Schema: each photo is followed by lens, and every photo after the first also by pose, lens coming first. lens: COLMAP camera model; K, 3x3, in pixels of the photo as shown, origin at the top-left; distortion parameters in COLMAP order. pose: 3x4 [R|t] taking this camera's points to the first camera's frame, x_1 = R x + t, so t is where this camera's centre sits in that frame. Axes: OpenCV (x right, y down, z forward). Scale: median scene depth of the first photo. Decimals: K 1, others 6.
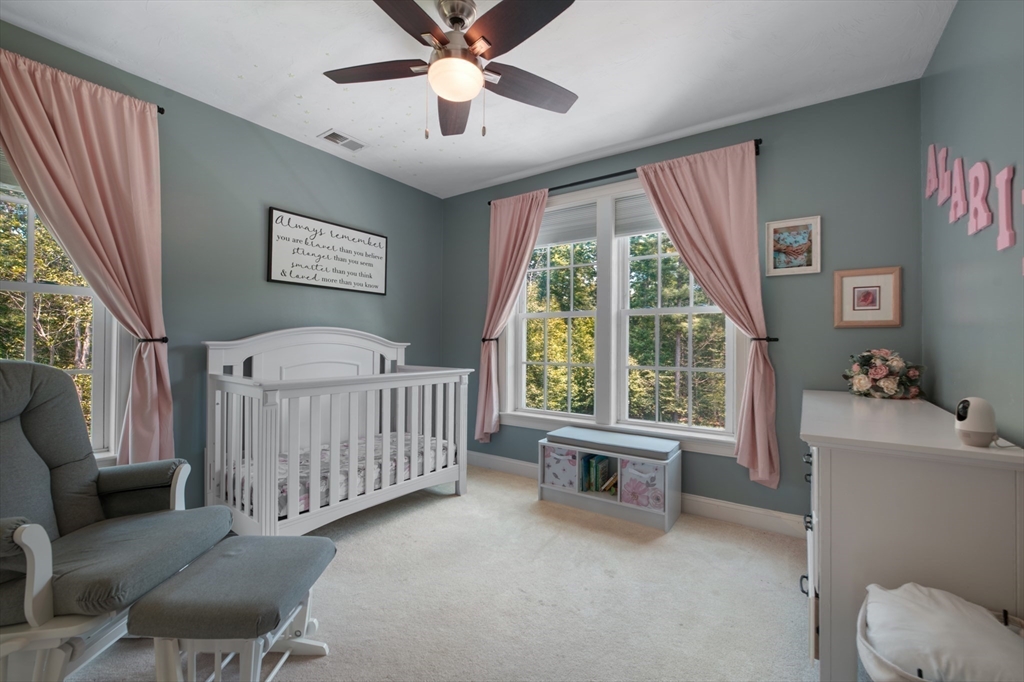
lens RADIAL K [[419.2, 0, 514.1], [0, 419.2, 344.8], [0, 0, 1]] dist [-0.000279, -0.000074]
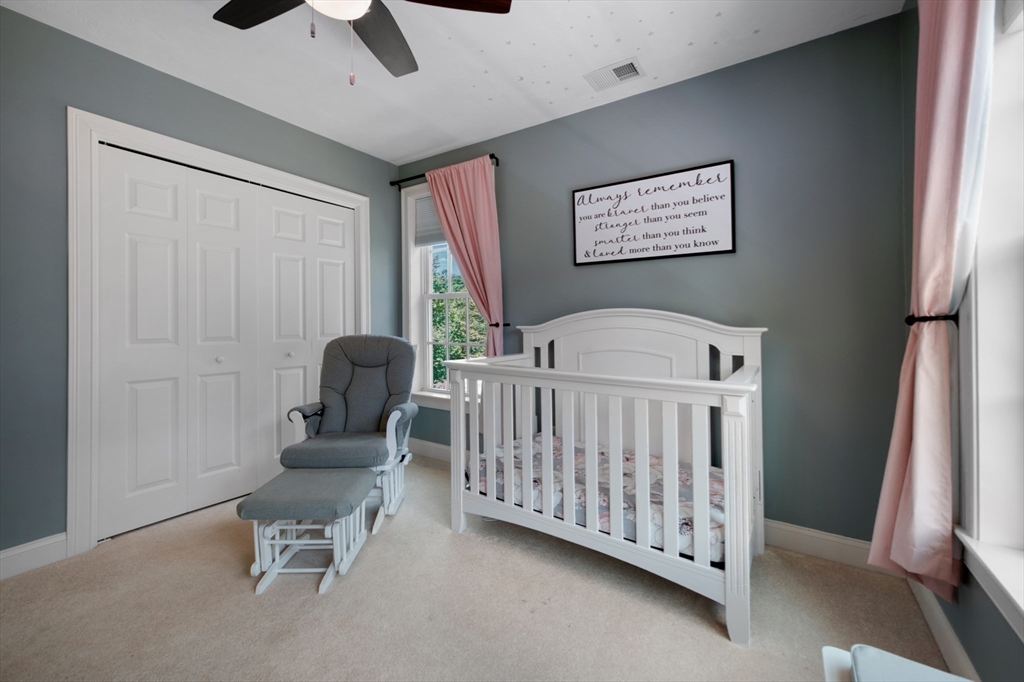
lens RADIAL K [[412.9, 0, 513.3], [0, 412.9, 327.0], [0, 0, 1]] dist [0.001217, 0.000092]
pose [[0.021837, -0.002378, -0.999759, 0.366123], [-0.005913, 0.999979, -0.002507, -0.002082], [0.999744, 0.005966, 0.021822, 0.771584]]
